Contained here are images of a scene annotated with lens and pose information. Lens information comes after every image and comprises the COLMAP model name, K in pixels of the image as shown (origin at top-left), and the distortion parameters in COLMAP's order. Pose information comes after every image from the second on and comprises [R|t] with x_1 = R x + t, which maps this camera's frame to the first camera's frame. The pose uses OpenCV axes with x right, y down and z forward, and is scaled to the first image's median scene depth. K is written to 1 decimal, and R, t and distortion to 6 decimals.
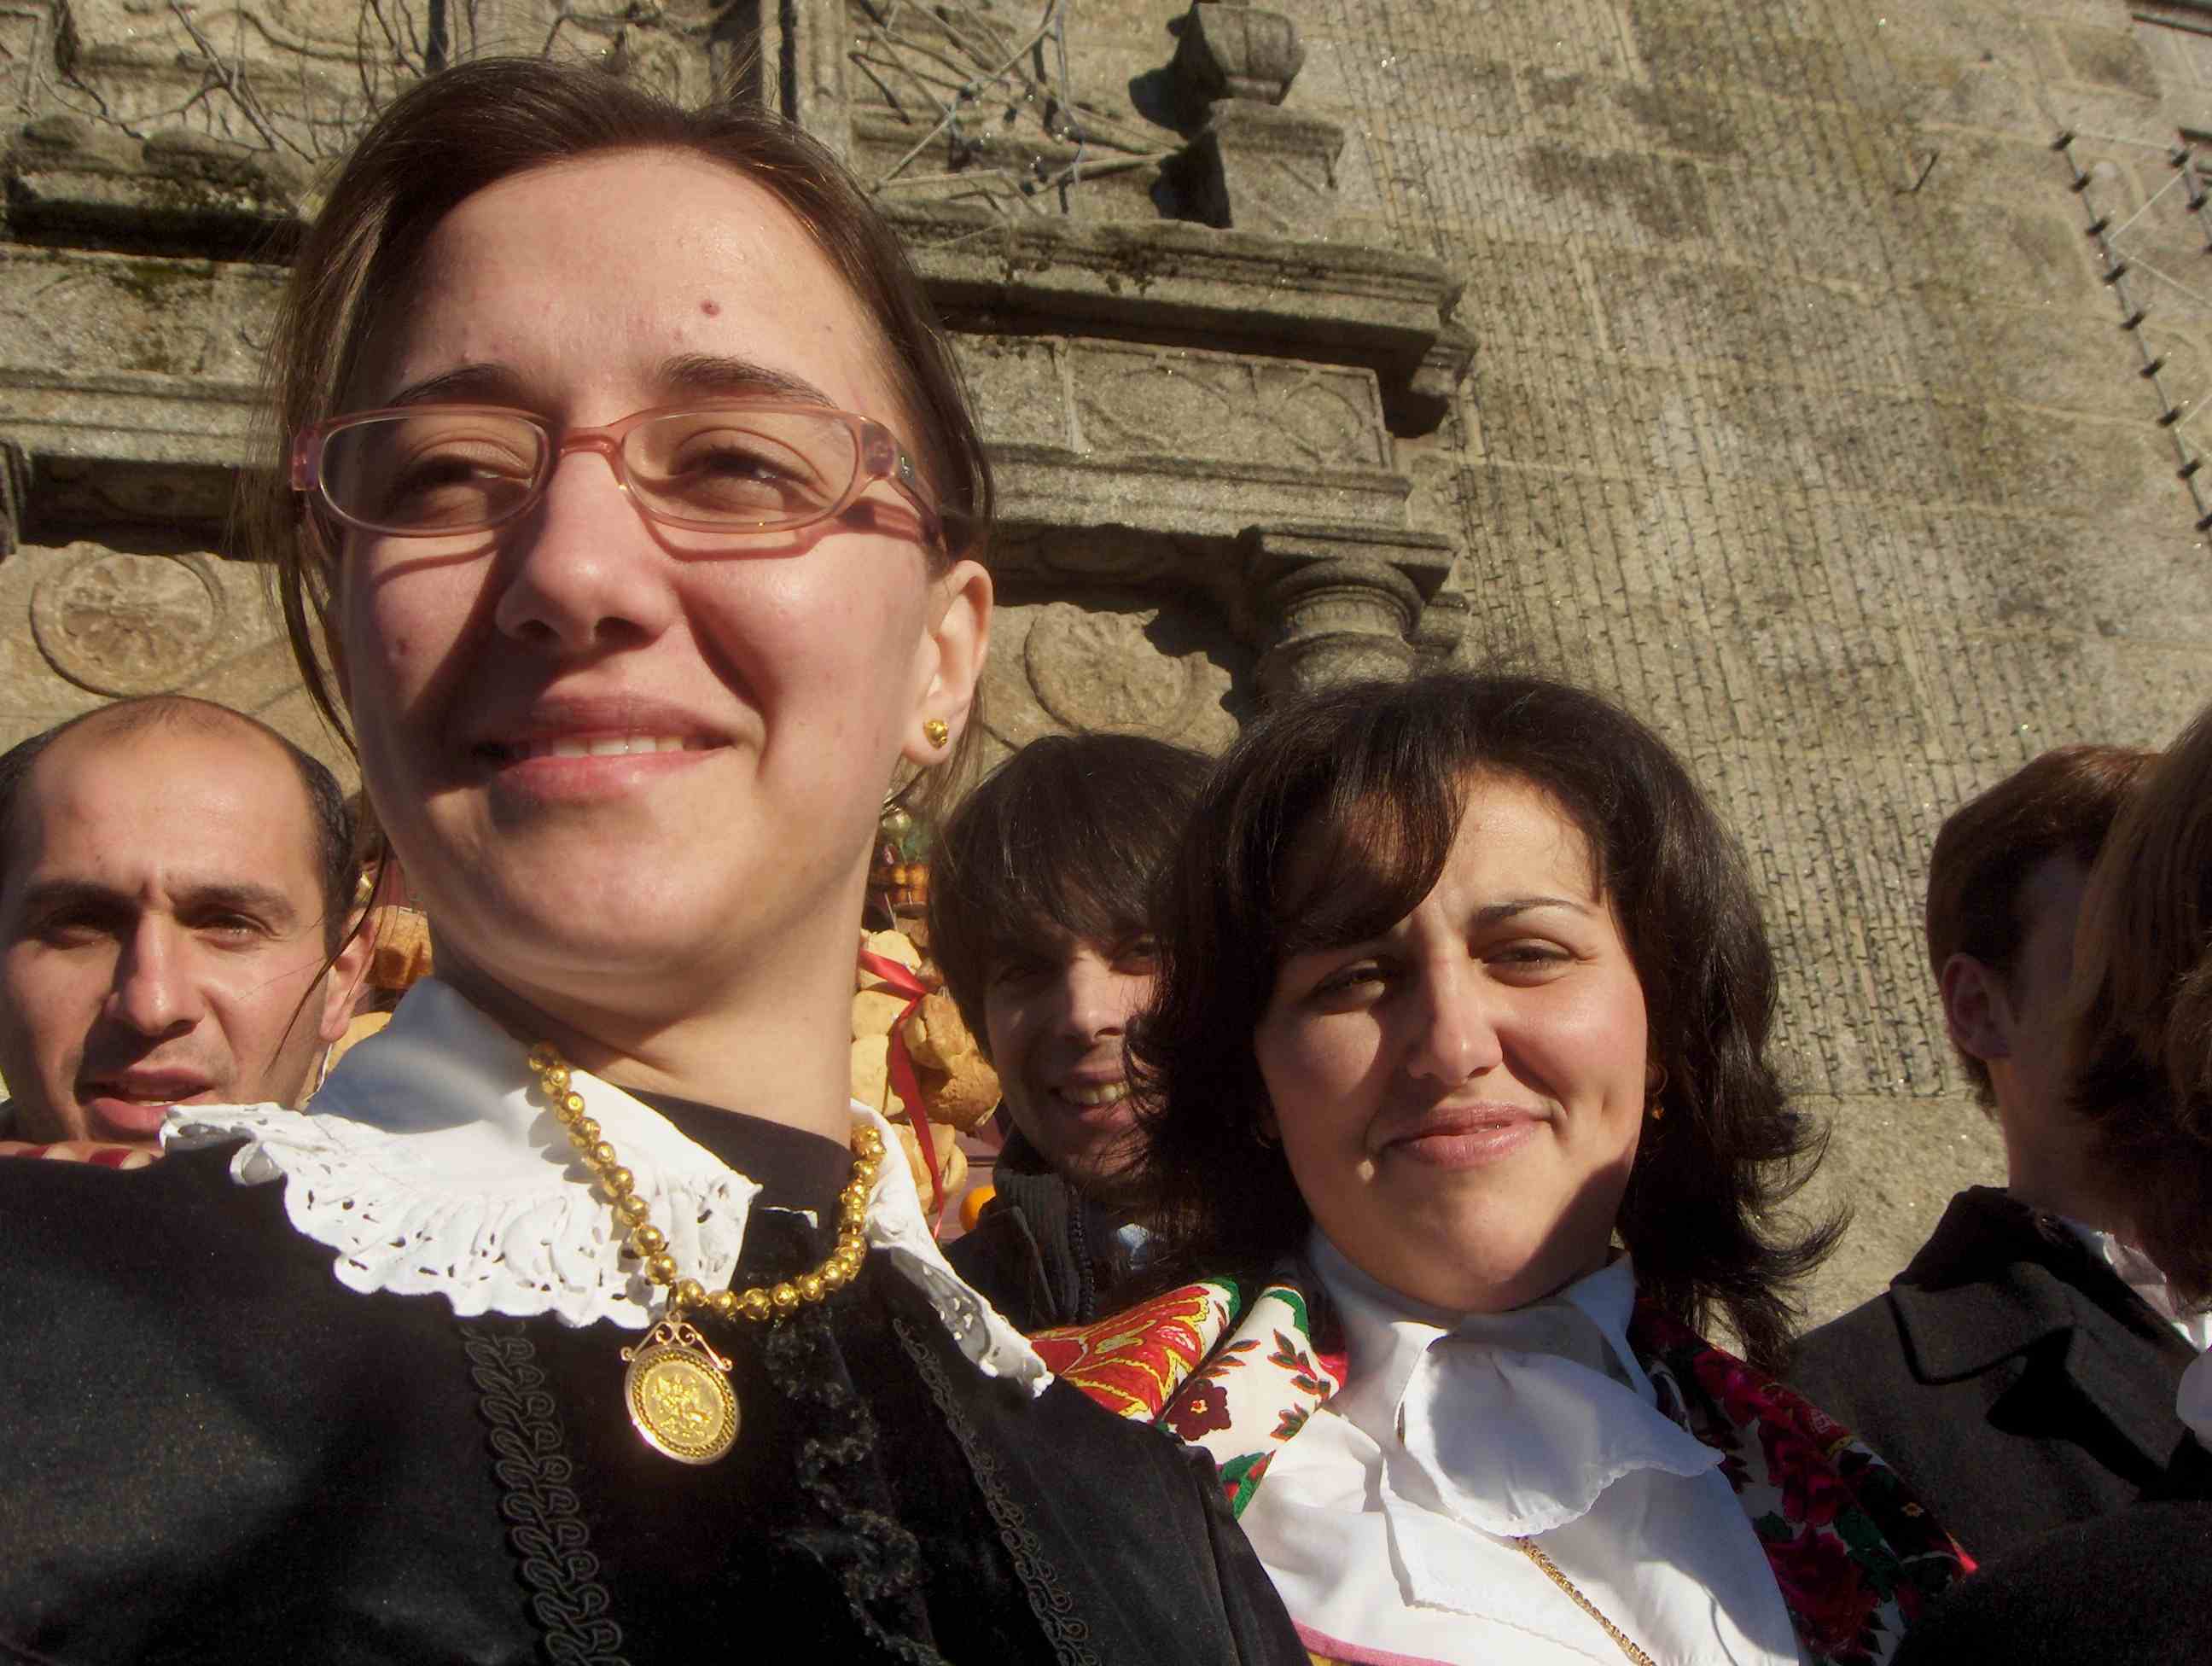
lens RADIAL K [[2580.7, 0, 1102.8], [0, 2580.7, 838.3], [0, 0, 1]] dist [-0.138287, 0.000000]
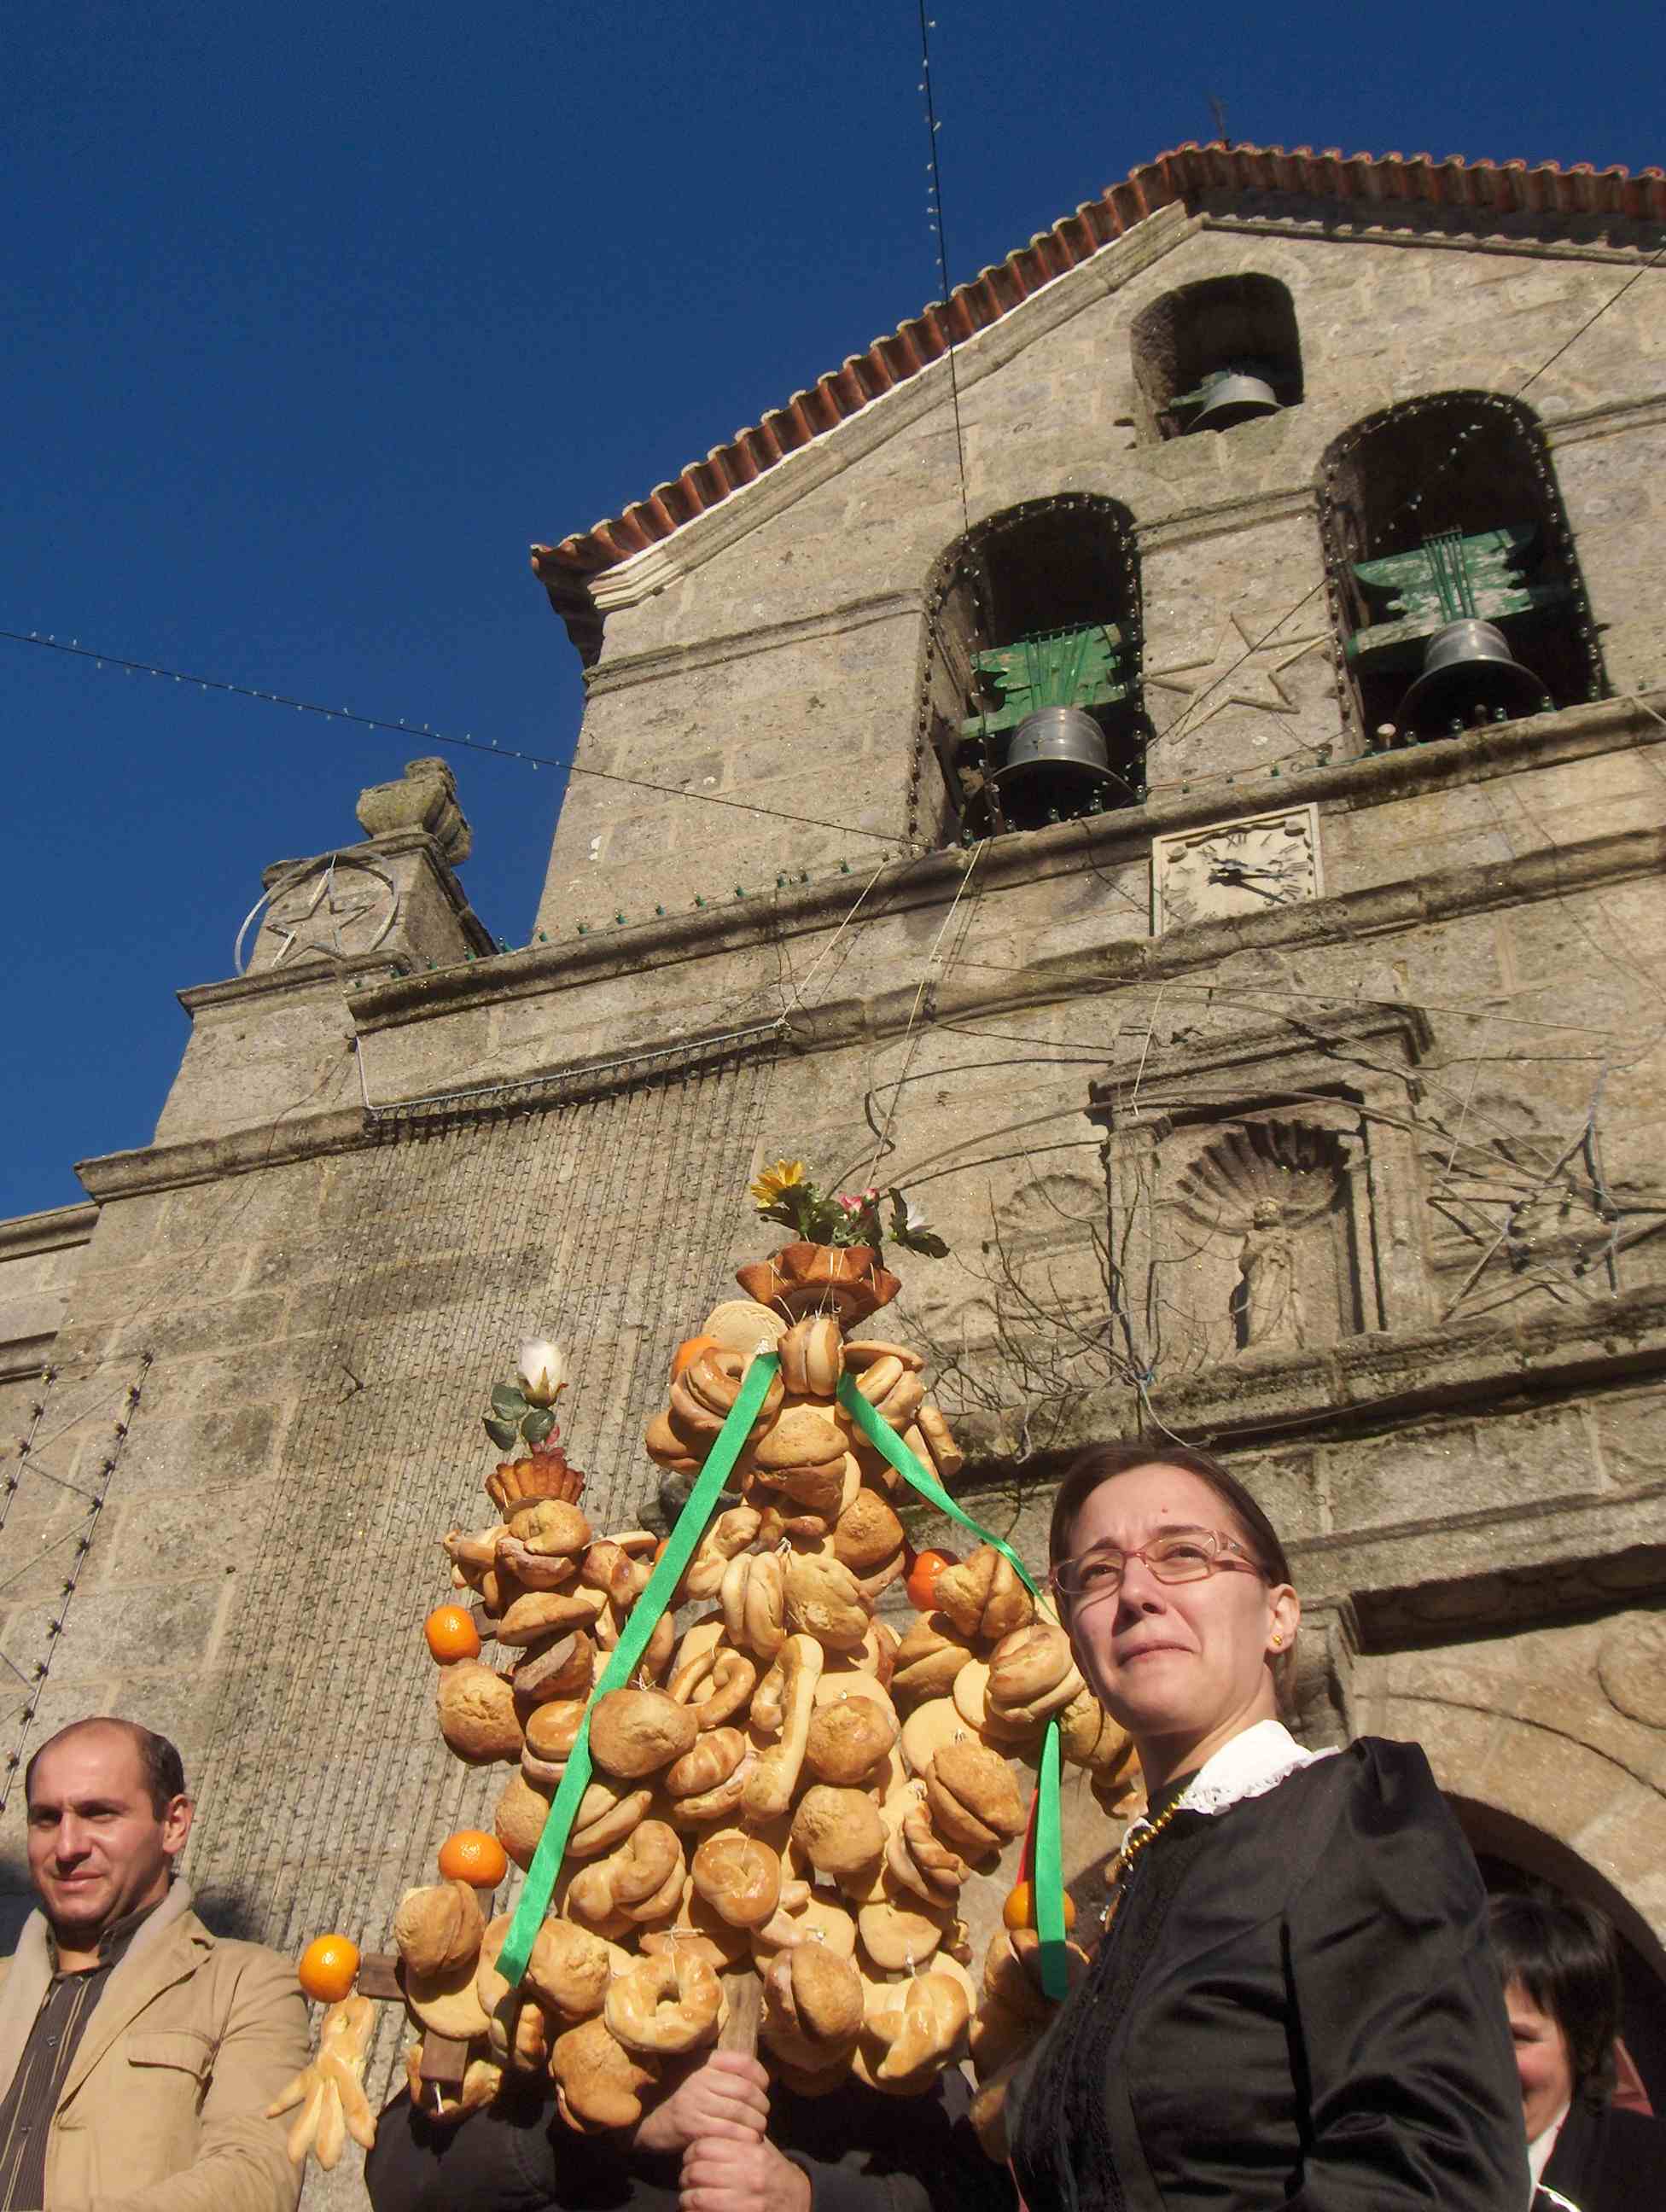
lens RADIAL K [[2580.7, 0, 833.7], [0, 2580.7, 1111.0], [0, 0, 1]] dist [-0.138287, 0.000000]
pose [[0.803009, -0.294587, -0.518068, 0.369615], [0.134123, 0.936320, -0.324525, 0.021820], [0.580678, 0.191112, 0.791384, -0.193714]]
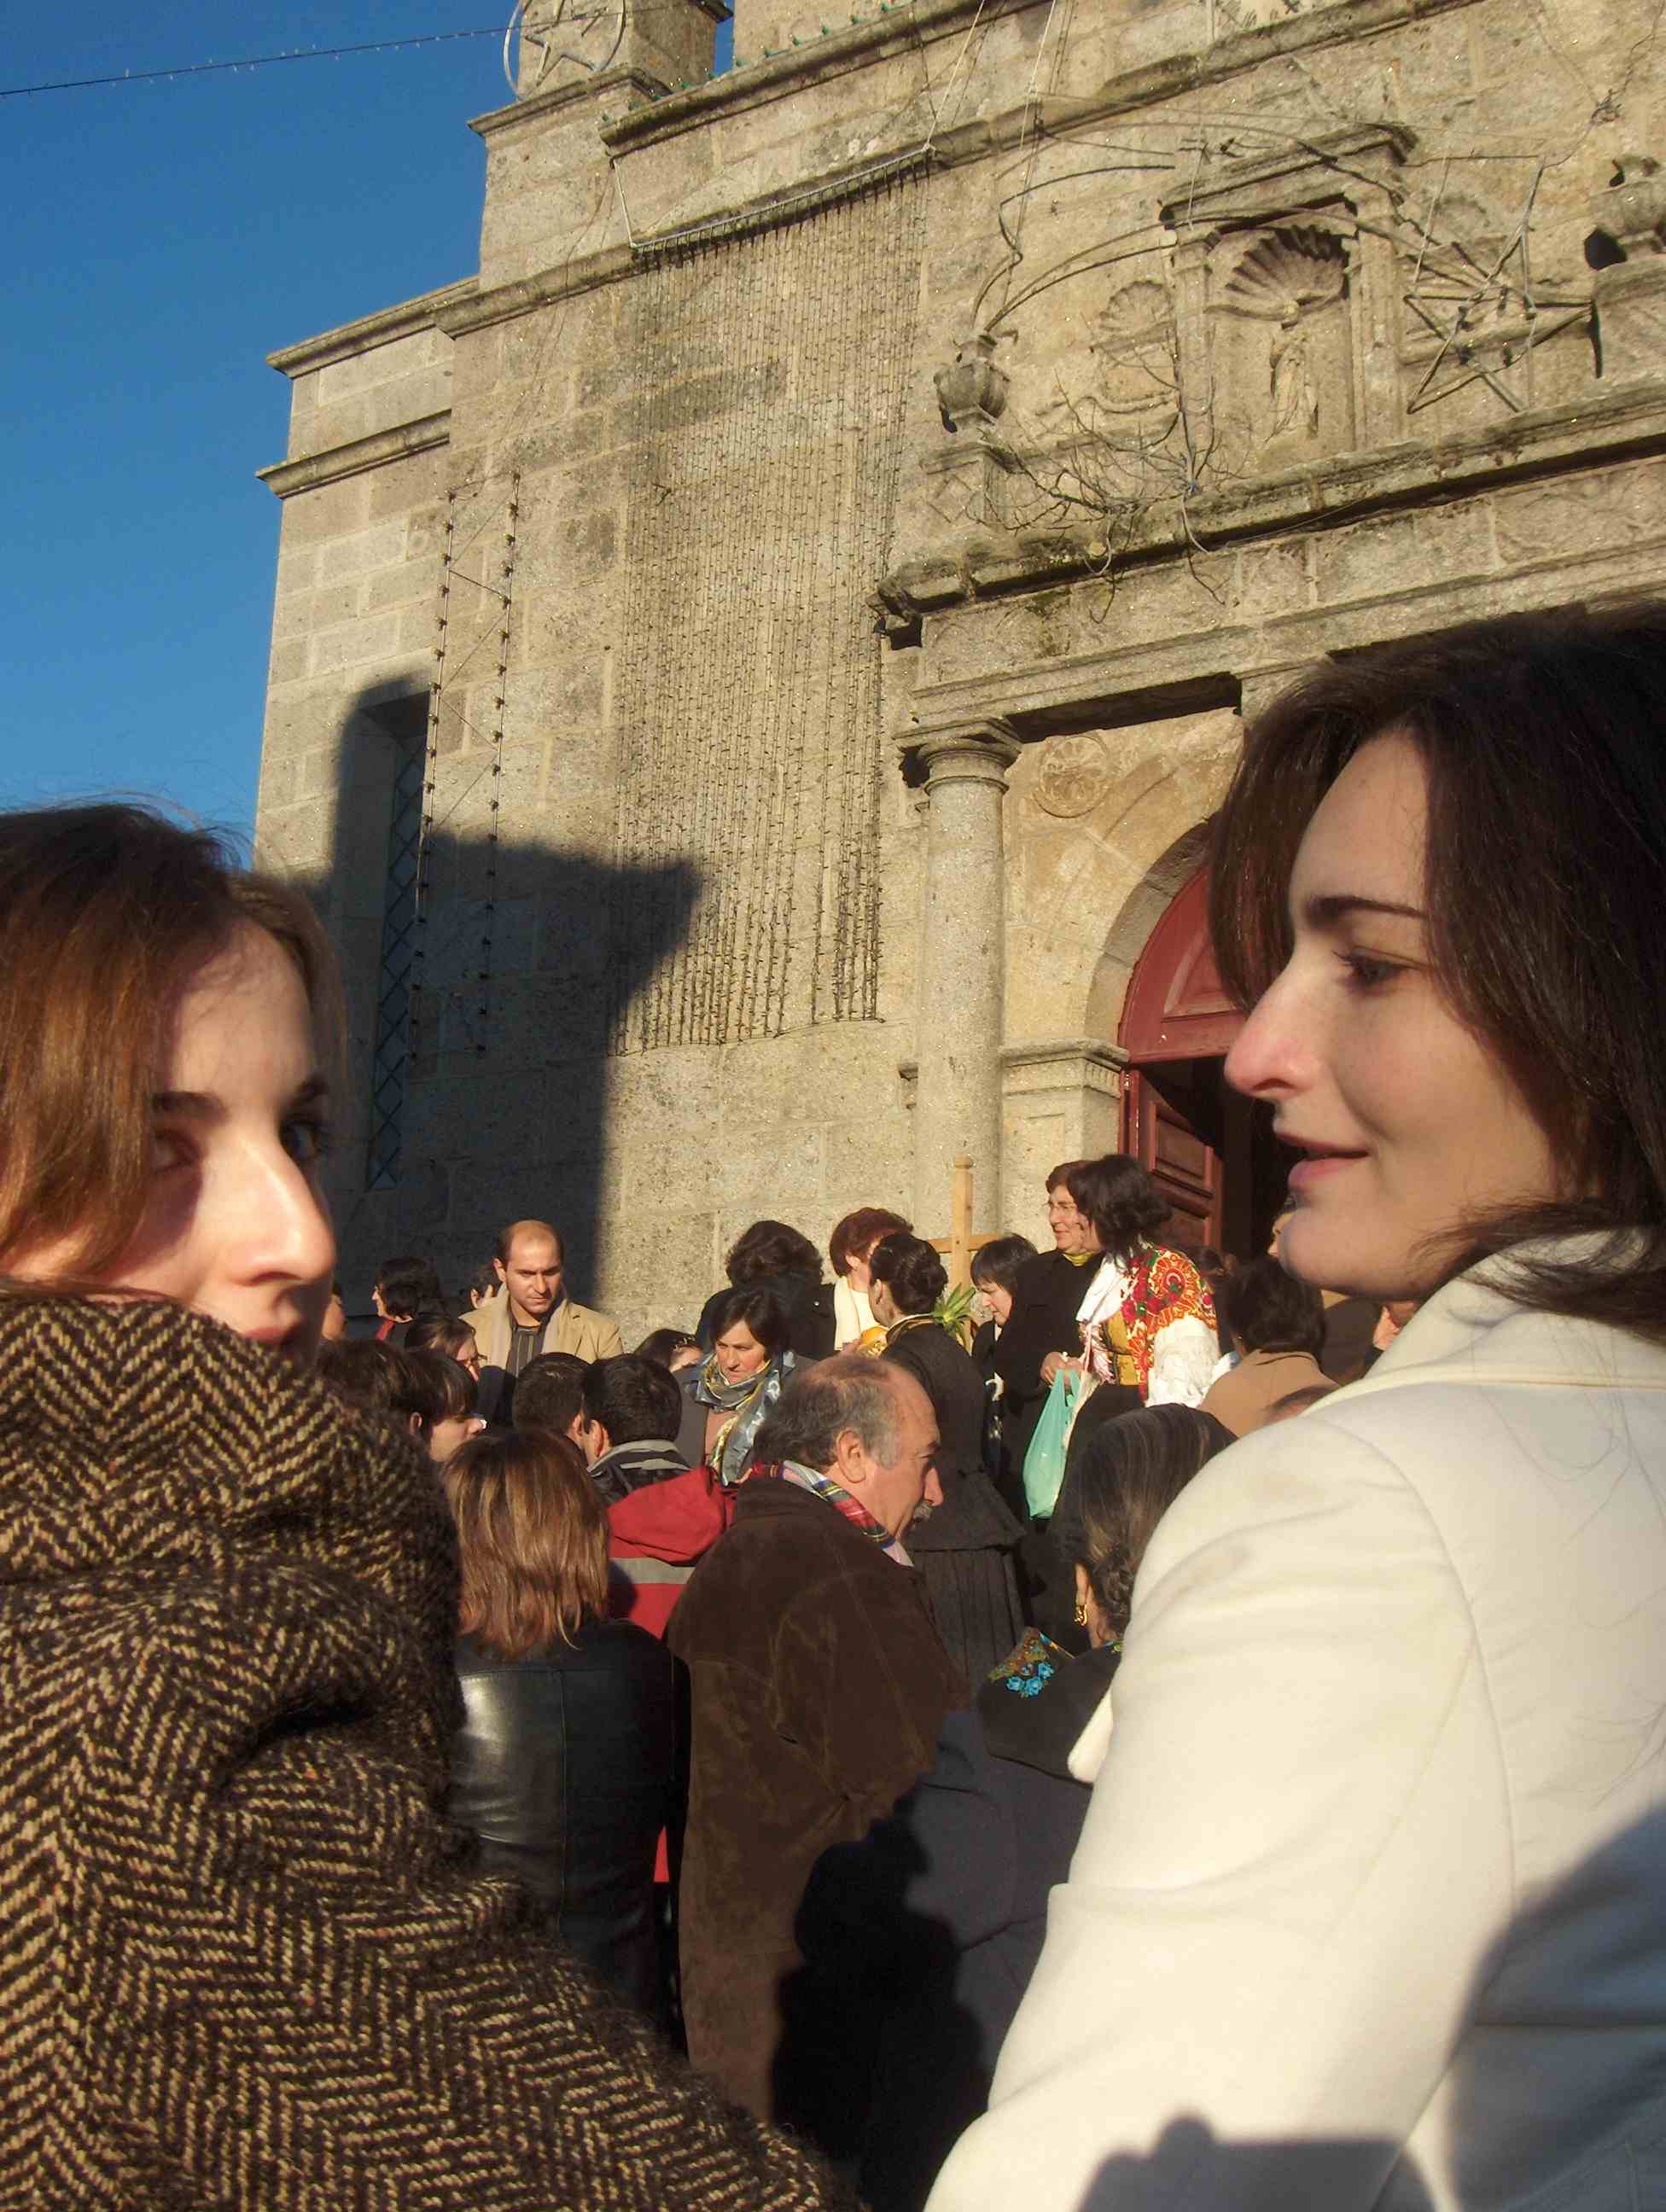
lens RADIAL K [[2580.7, 0, 834.5], [0, 2580.7, 1103.7], [0, 0, 1]] dist [-0.138287, 0.000000]
pose [[0.646020, -0.042753, -0.762122, 0.980852], [0.279708, 0.942241, 0.184240, -0.248361], [0.710226, -0.332195, 0.620665, -0.489493]]
